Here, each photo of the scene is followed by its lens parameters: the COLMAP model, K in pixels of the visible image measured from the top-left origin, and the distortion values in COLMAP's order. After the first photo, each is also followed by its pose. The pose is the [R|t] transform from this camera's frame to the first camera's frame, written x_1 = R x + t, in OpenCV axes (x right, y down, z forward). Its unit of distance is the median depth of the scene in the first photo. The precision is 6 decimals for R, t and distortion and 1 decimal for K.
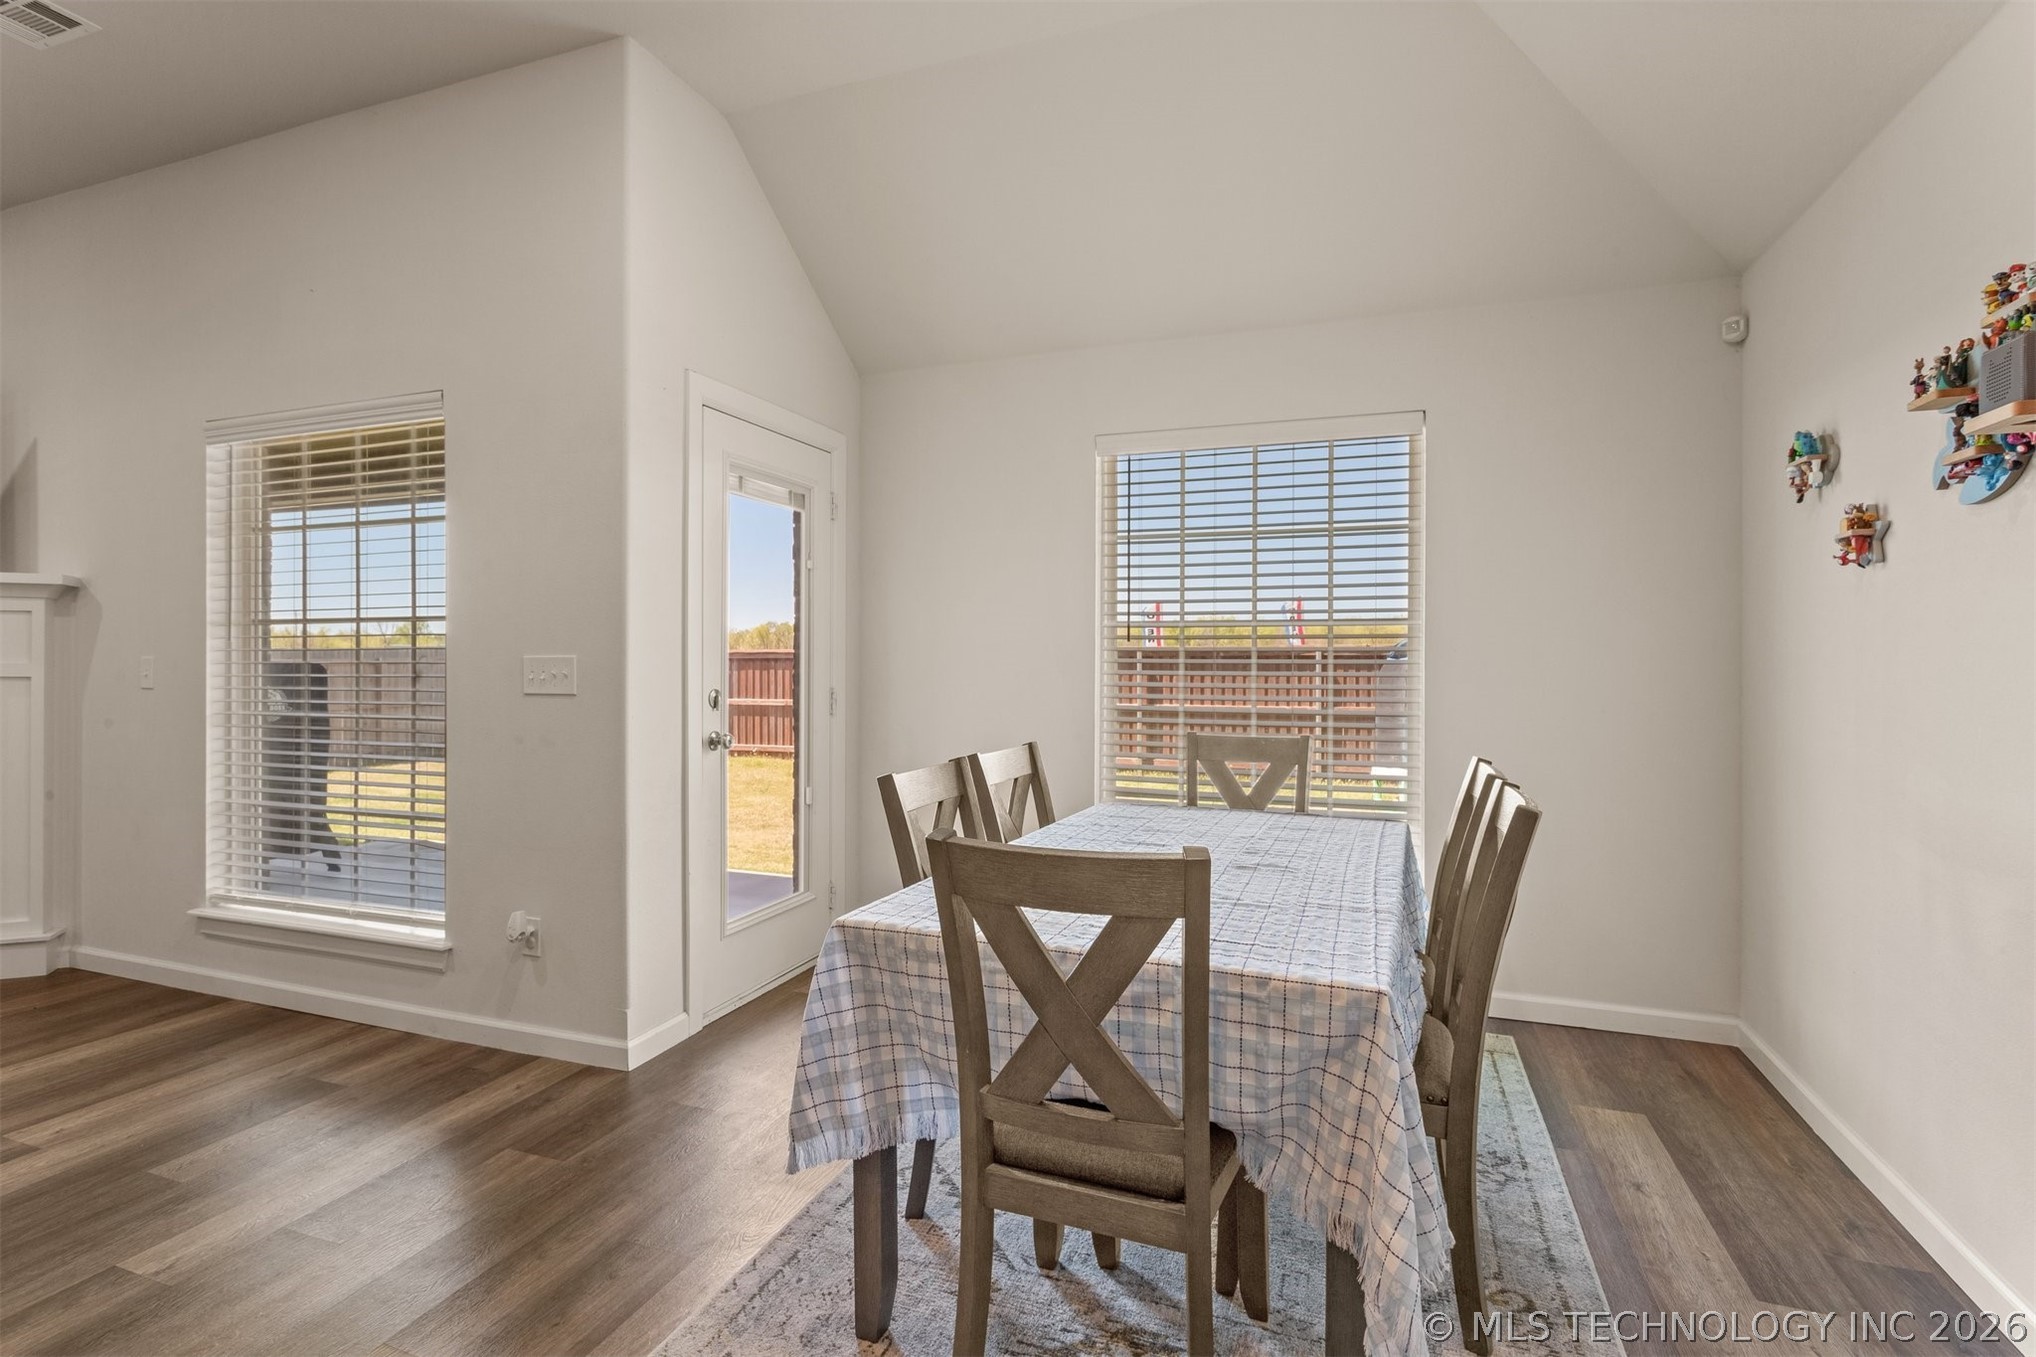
lens RADIAL K [[1022.5, 0, 1016.1], [0, 1022.5, 647.5], [0, 0, 1]] dist [-0.009779, 0.000347]
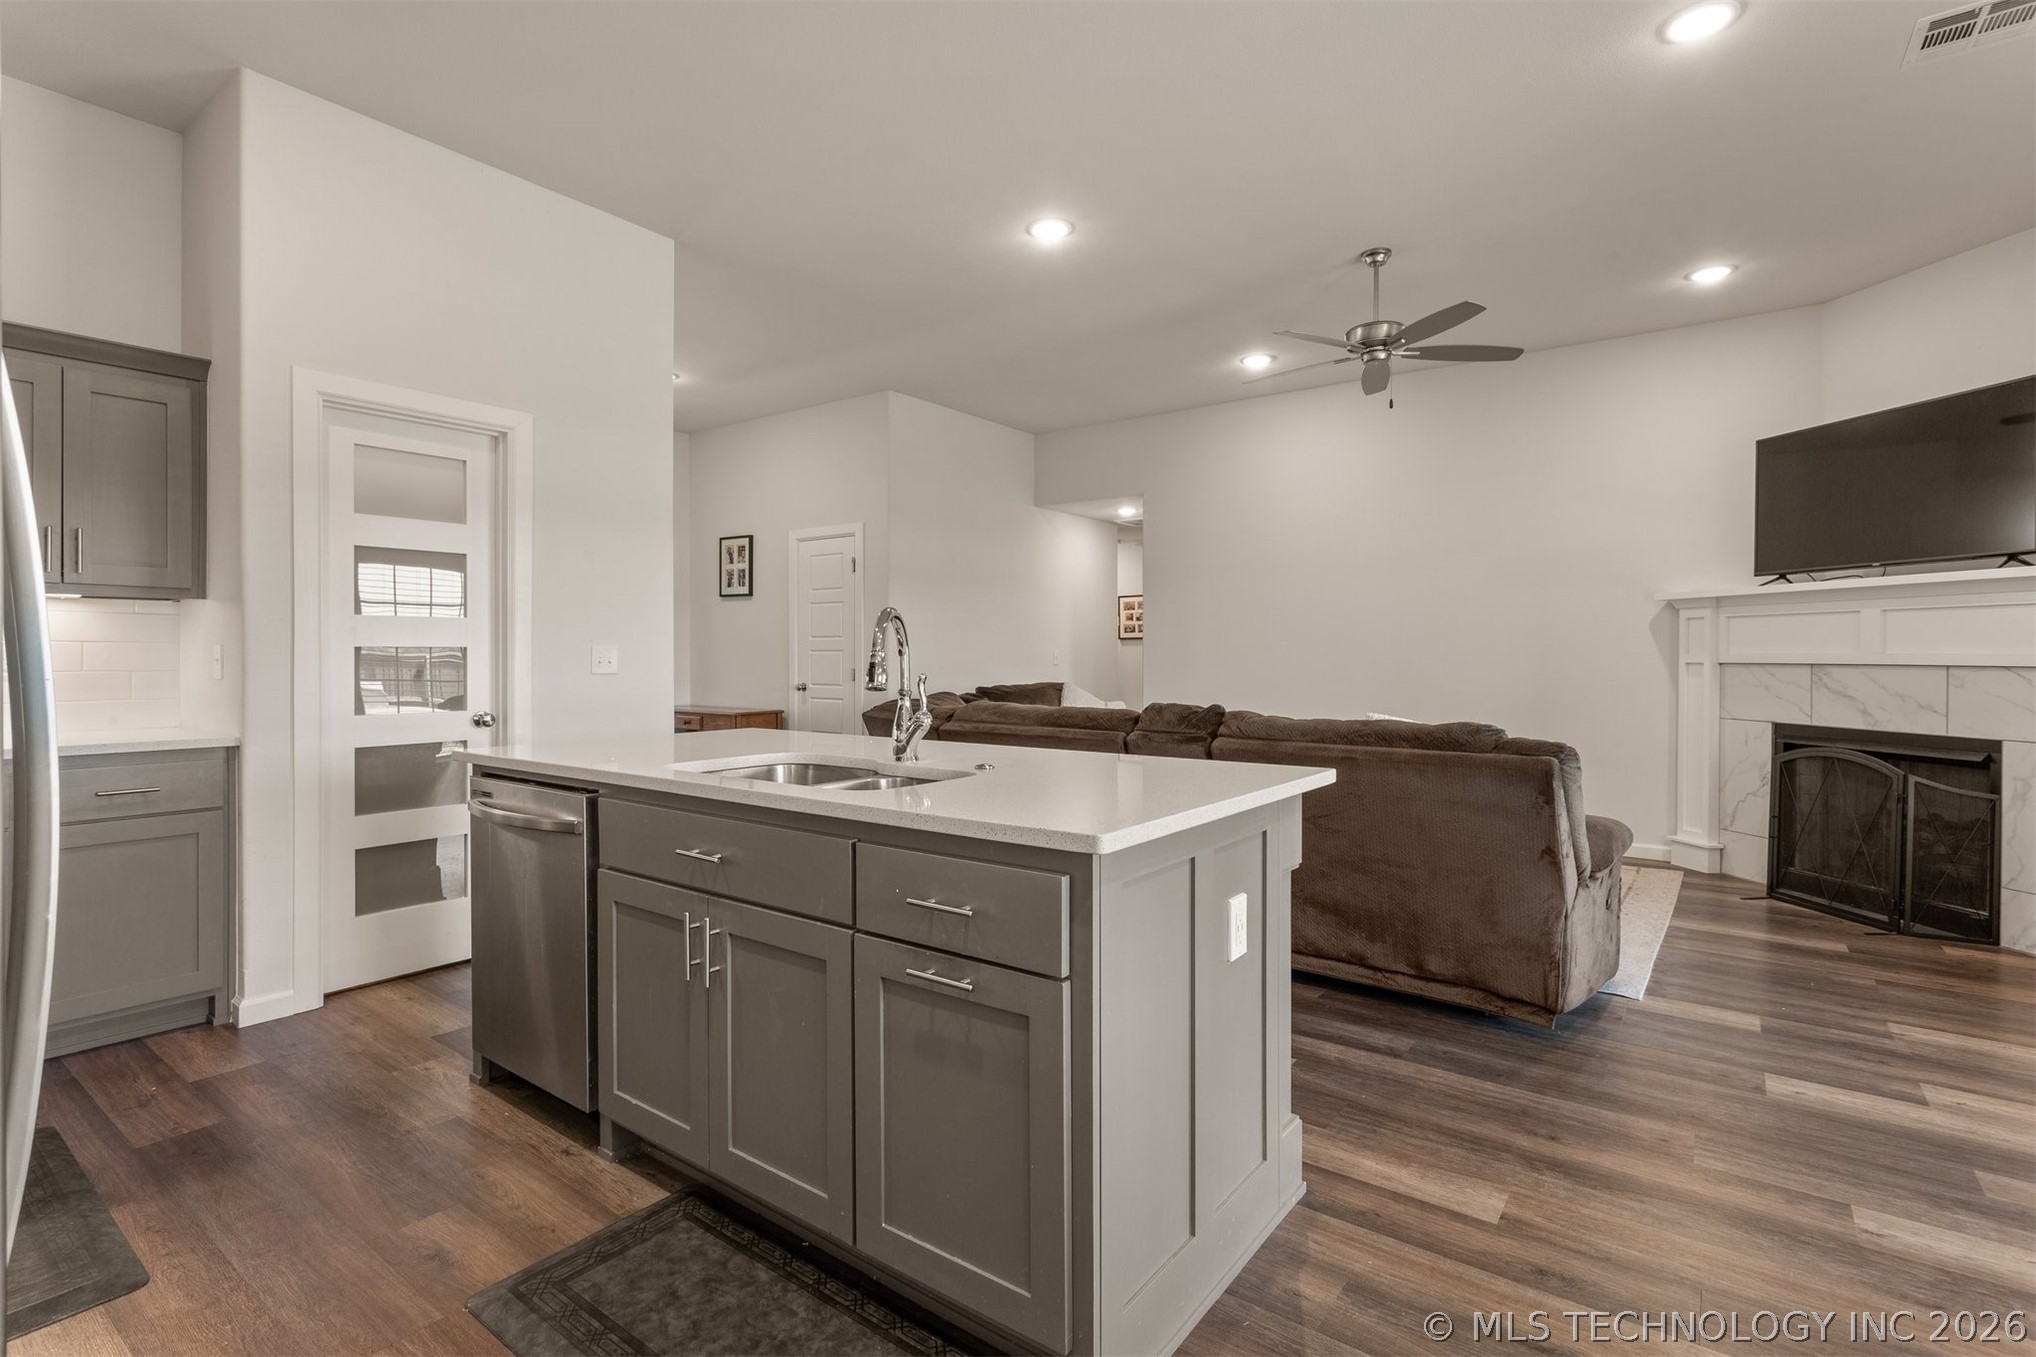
lens RADIAL K [[970.9, 0, 1011.4], [0, 970.9, 662.3], [0, 0, 1]] dist [-0.000488, 0.000072]
pose [[-0.303743, 0.004673, -0.952743, 0.433301], [0.008701, 0.999960, 0.002130, 0.027179], [0.952714, -0.007643, -0.303771, 0.557820]]
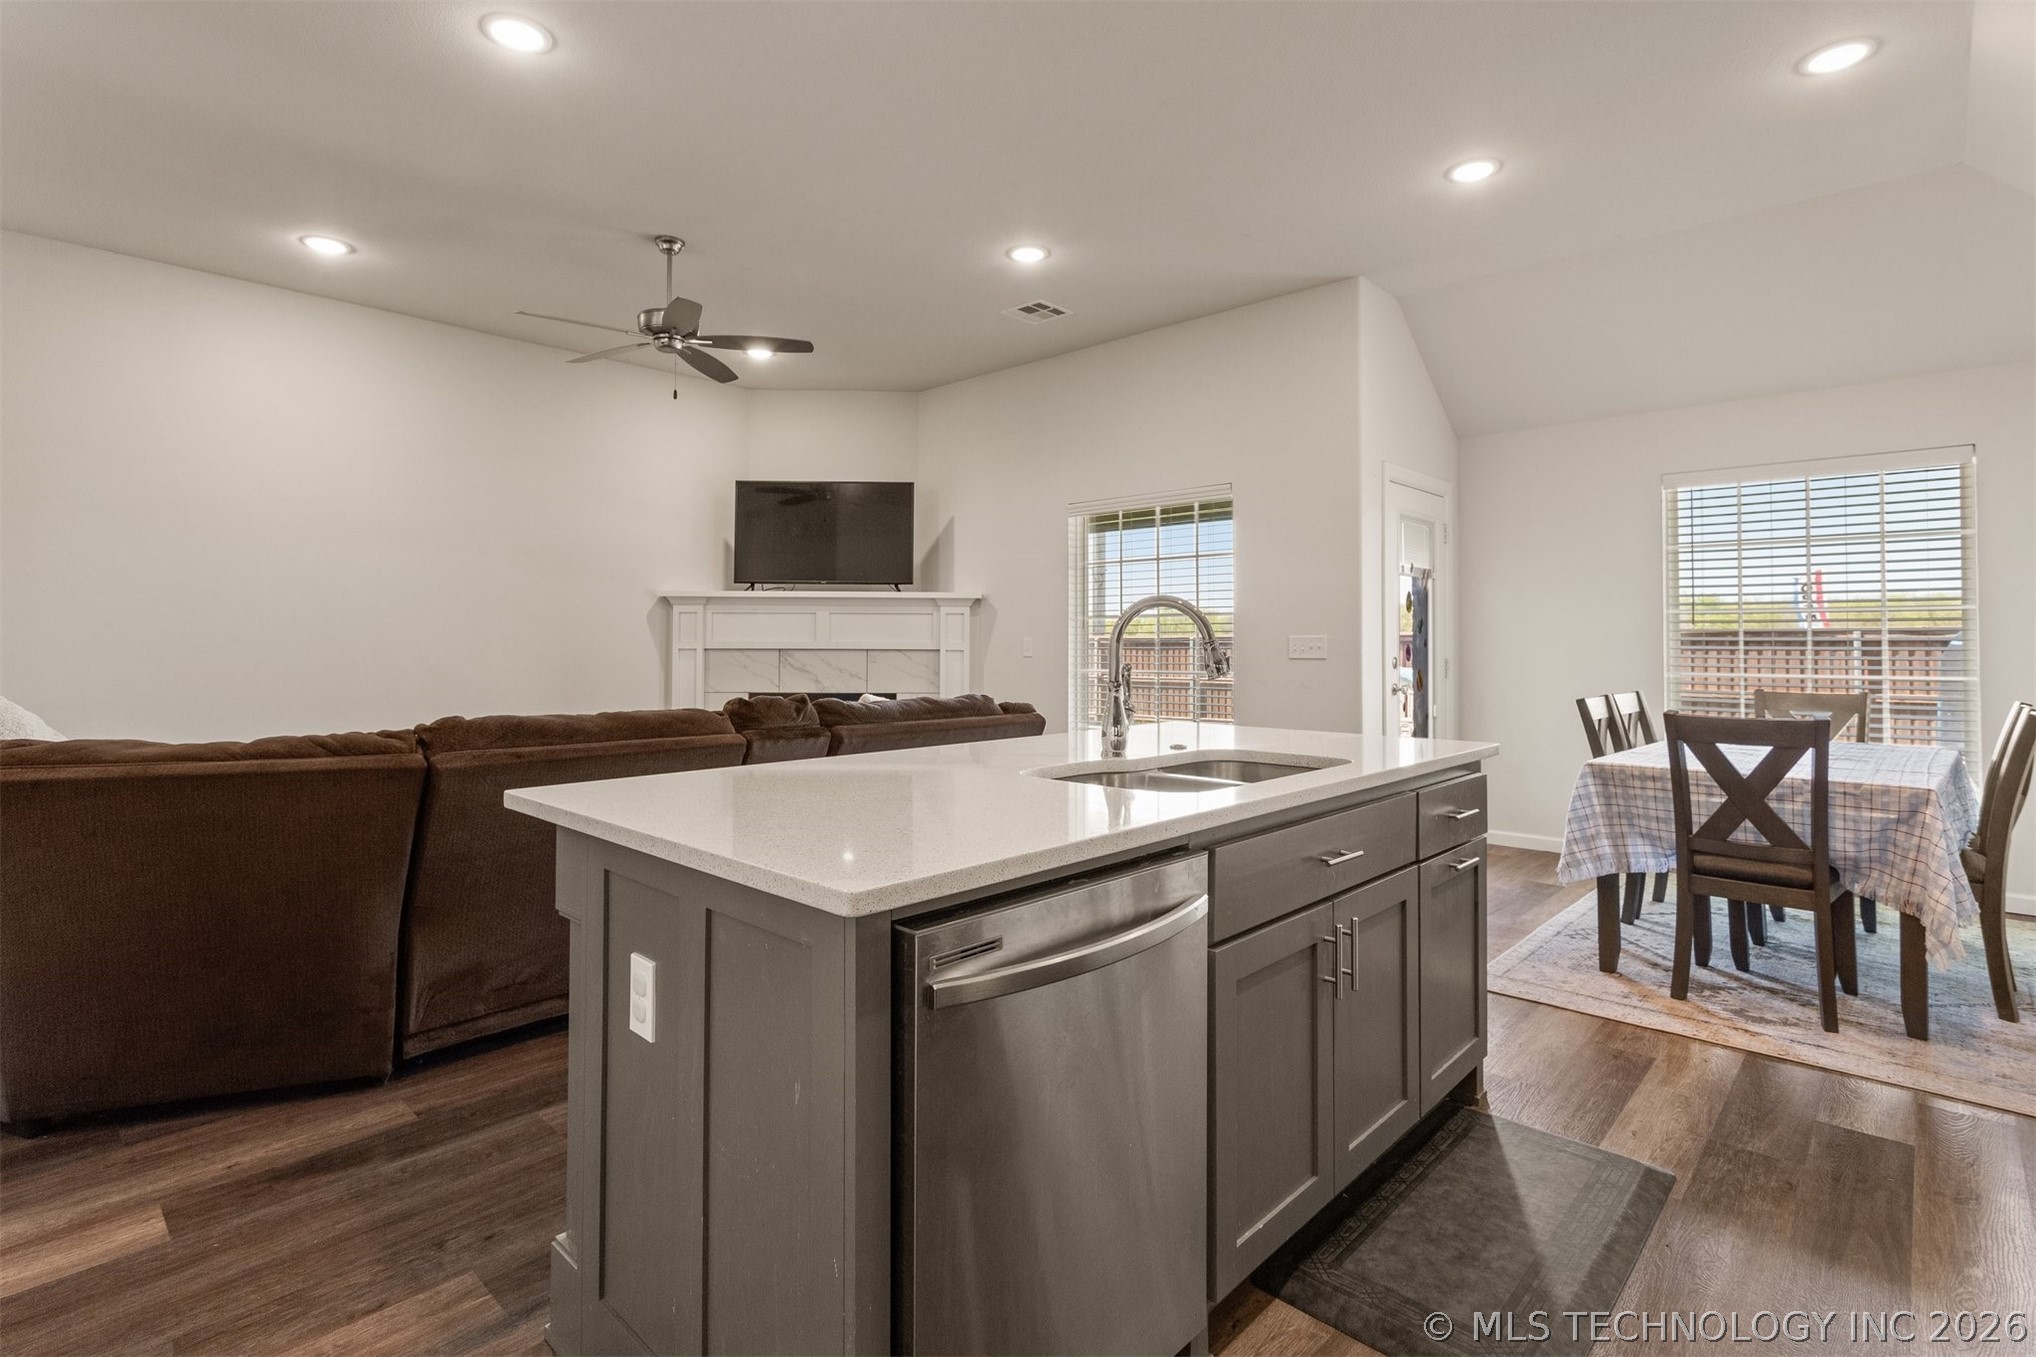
lens RADIAL K [[980.1, 0, 1022.2], [0, 980.1, 614.9], [0, 0, 1]] dist [0.003170, 0.001226]
pose [[0.915989, -0.013063, -0.400991, -0.437242], [0.005531, 0.999786, -0.019936, 0.005463], [0.401165, 0.016044, 0.915865, -1.308858]]
